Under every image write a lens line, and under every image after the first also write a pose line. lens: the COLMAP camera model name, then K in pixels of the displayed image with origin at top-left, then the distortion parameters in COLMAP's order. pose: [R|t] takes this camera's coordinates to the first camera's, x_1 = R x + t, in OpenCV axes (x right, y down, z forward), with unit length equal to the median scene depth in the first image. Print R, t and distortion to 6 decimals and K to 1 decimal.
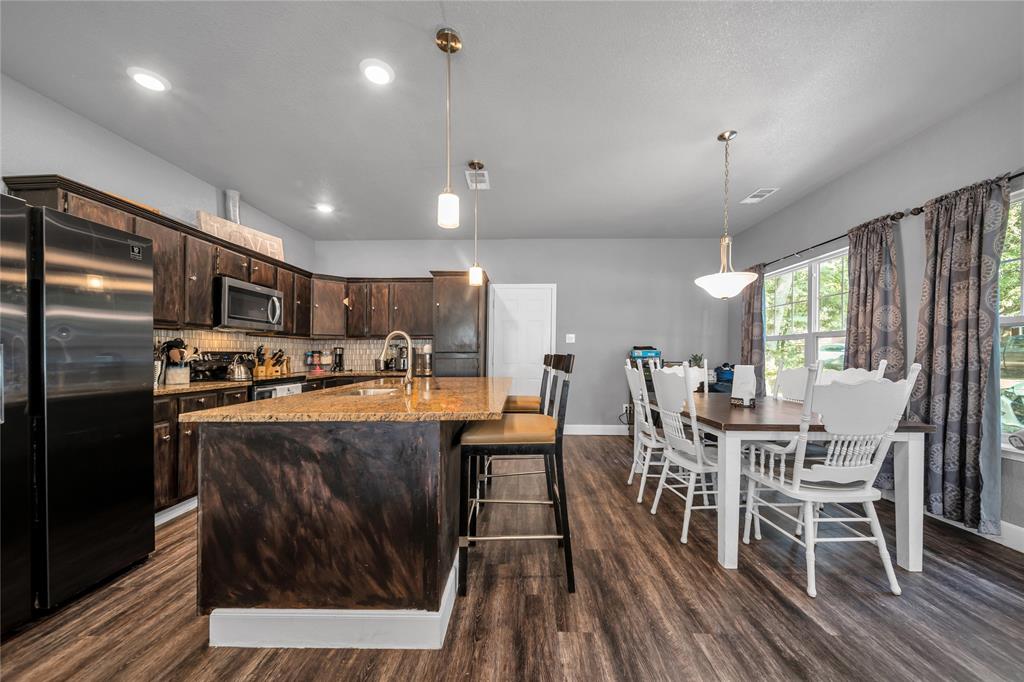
lens RADIAL K [[368.7, 0, 516.9], [0, 368.7, 355.2], [0, 0, 1]] dist [0.001006, -0.000855]
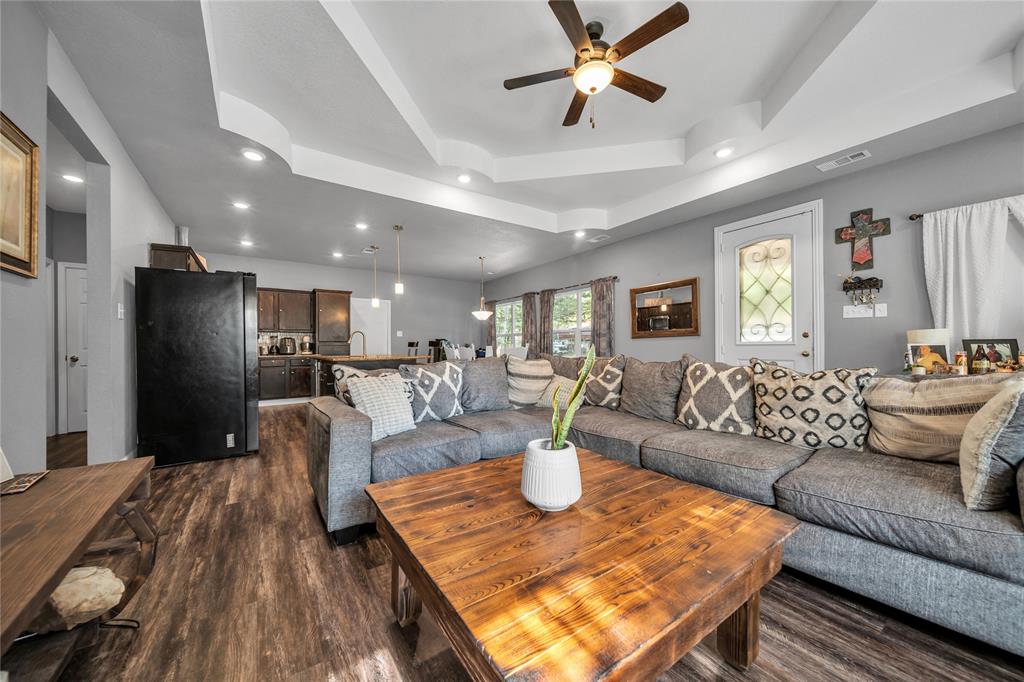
lens RADIAL K [[368.7, 0, 508.2], [0, 368.7, 347.1], [0, 0, 1]] dist [0.001006, -0.000855]
pose [[0.815332, -0.002649, 0.578988, -0.656129], [0.006999, 0.999962, -0.005280, 0.041030], [-0.578952, 0.008357, 0.815319, -1.013191]]
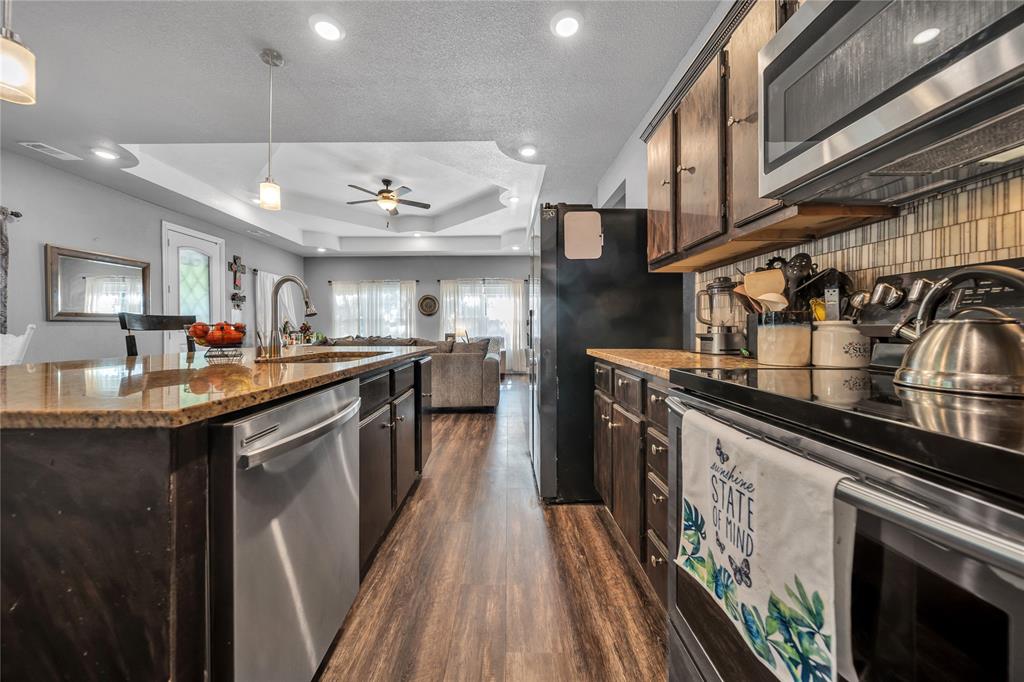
lens RADIAL K [[368.7, 0, 512.3], [0, 368.7, 334.4], [0, 0, 1]] dist [0.001006, -0.000855]
pose [[-0.999409, 0.008644, -0.033276, -0.551697], [0.008128, 0.999845, 0.015589, 0.031064], [0.033406, 0.015309, -0.999325, 1.319555]]
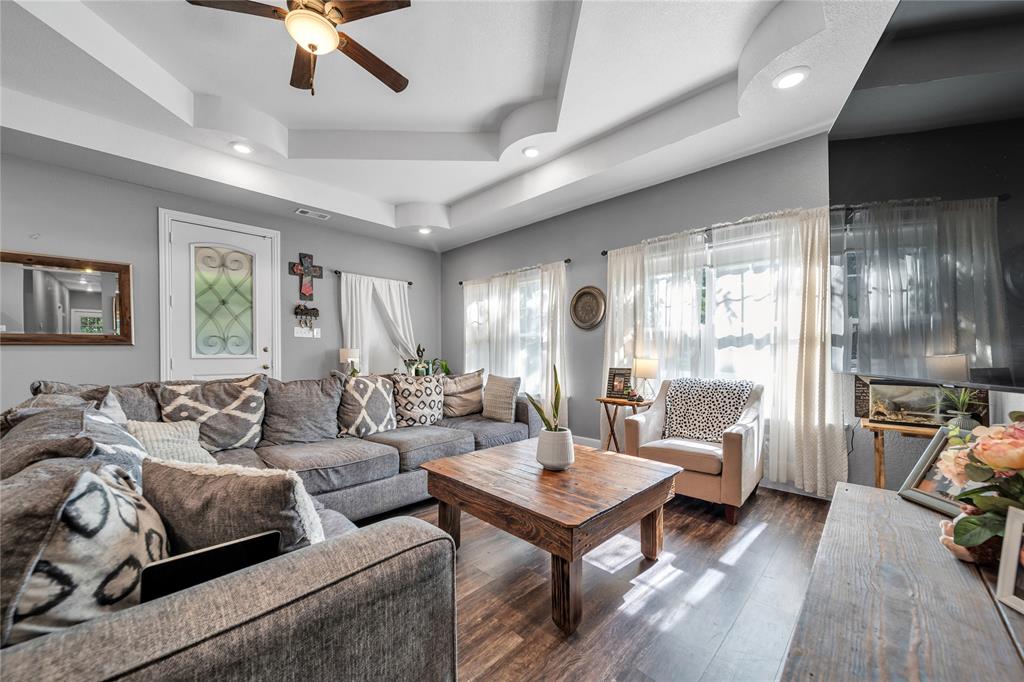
lens RADIAL K [[368.7, 0, 532.0], [0, 368.7, 358.4], [0, 0, 1]] dist [0.001006, -0.000855]
pose [[-0.735313, -0.012486, 0.677612, -0.775678], [0.001790, 0.999791, 0.020365, 0.009661], [-0.677725, 0.016188, -0.735137, -0.255089]]
